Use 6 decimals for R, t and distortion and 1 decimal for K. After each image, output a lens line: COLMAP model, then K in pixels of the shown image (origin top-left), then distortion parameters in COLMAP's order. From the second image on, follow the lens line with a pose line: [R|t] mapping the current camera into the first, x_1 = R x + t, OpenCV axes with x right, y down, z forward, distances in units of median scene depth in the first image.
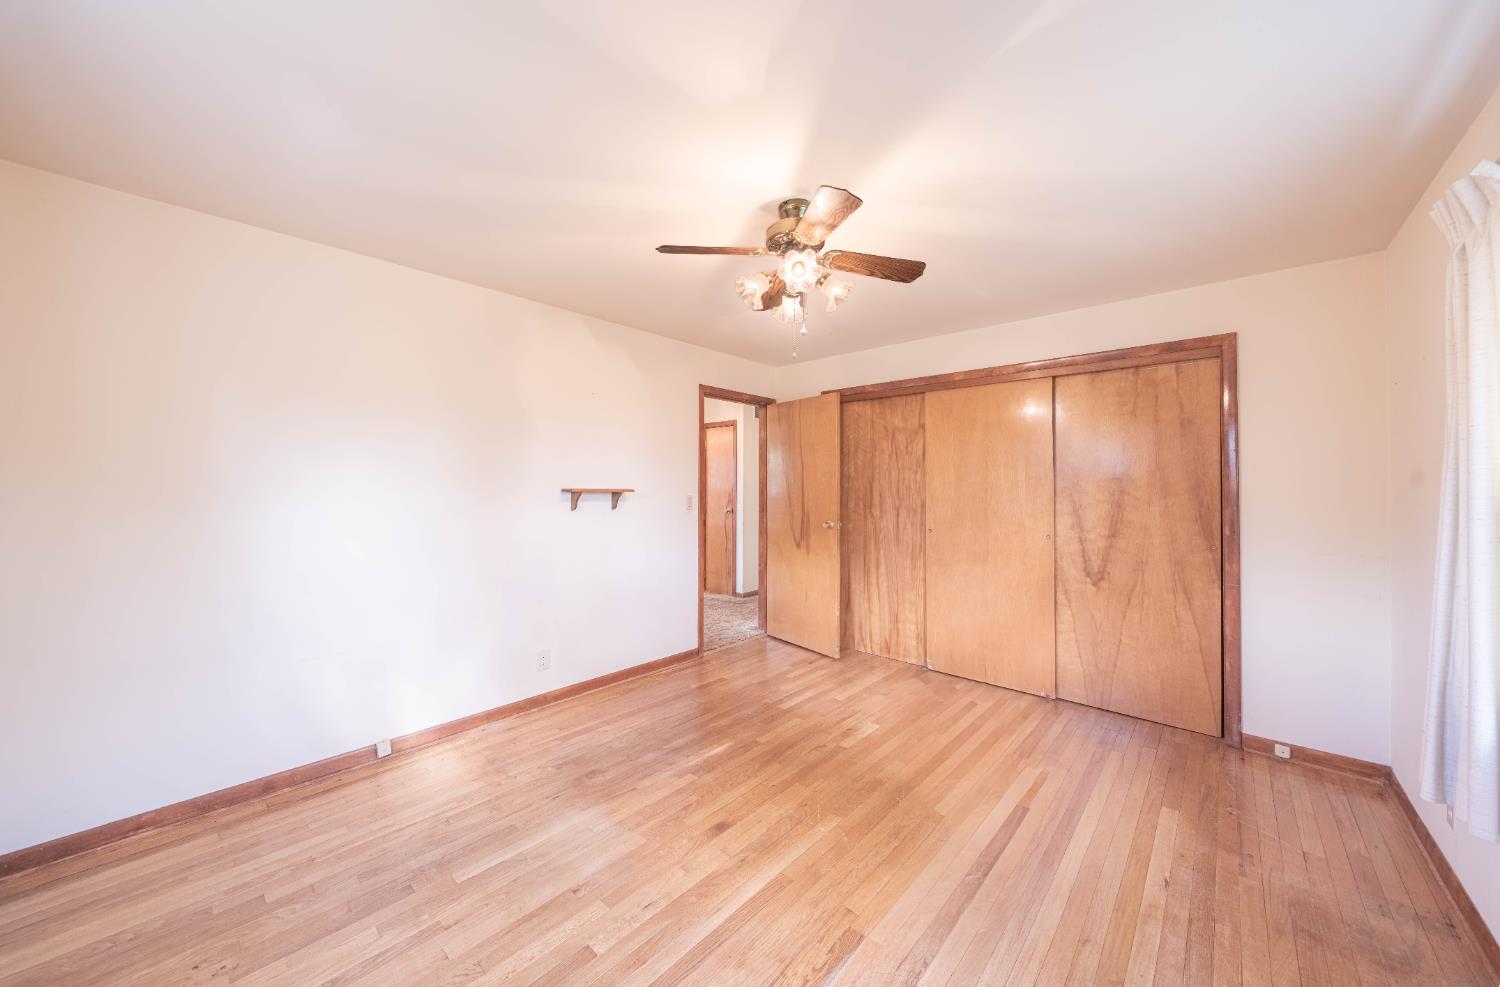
lens RADIAL K [[523.8, 0, 745.9], [0, 523.8, 487.8], [0, 0, 1]] dist [-0.004039, -0.000112]
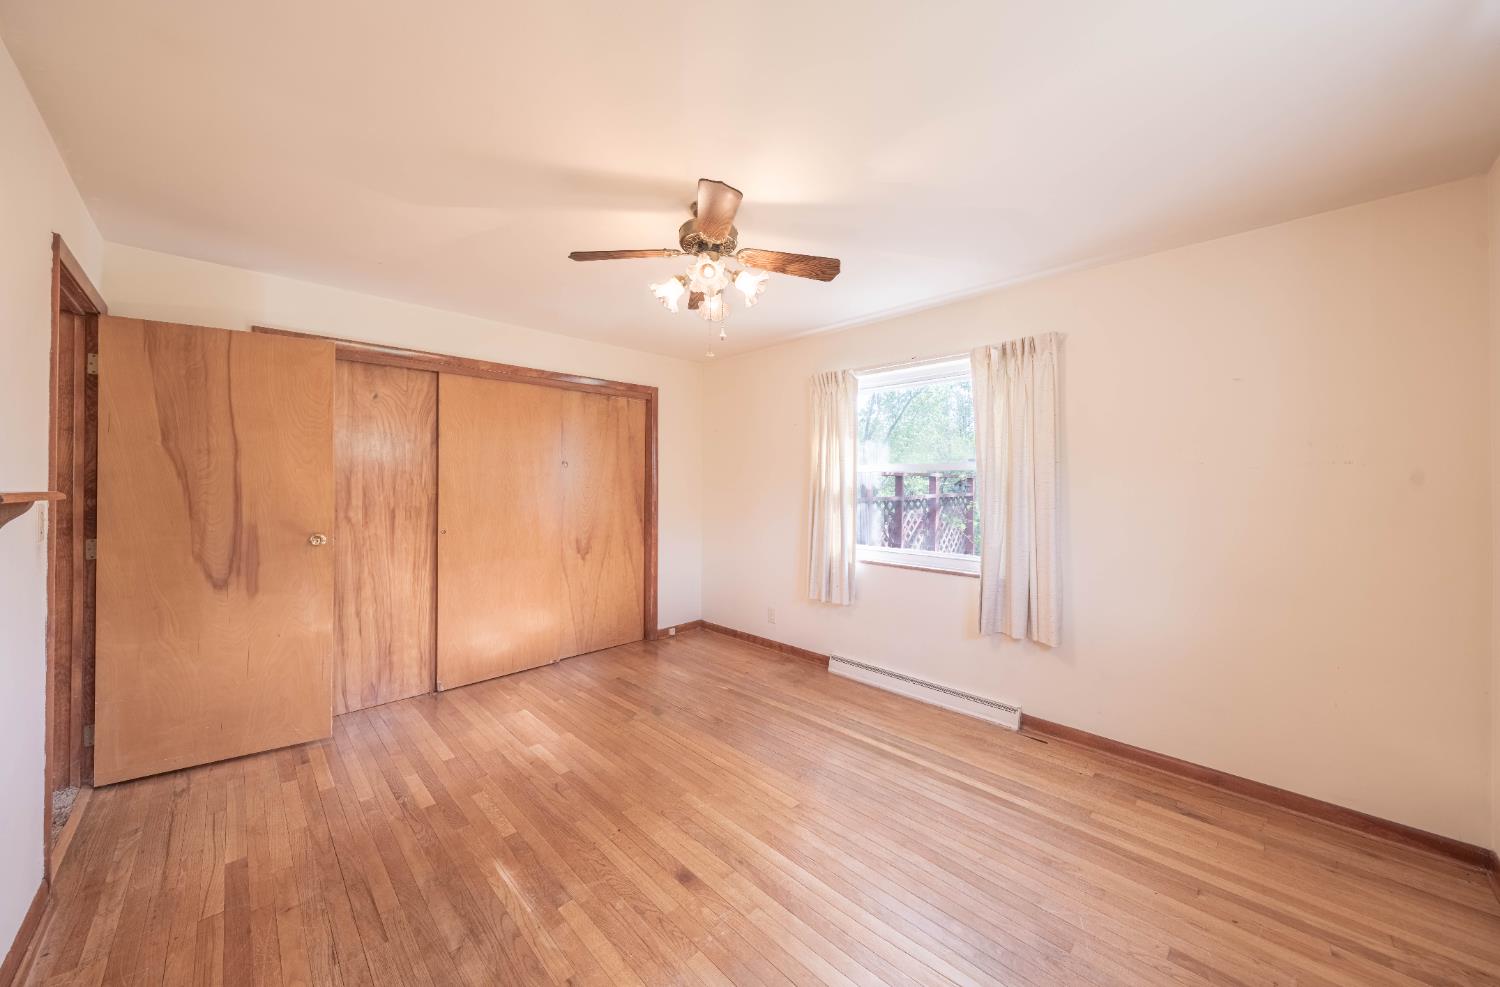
lens RADIAL K [[523.8, 0, 722.7], [0, 523.8, 483.6], [0, 0, 1]] dist [-0.004039, -0.000112]
pose [[0.071997, -0.007569, 0.997376, -0.636706], [0.001872, 0.999970, 0.007454, -0.006458], [-0.997403, 0.001330, 0.072009, 0.618334]]
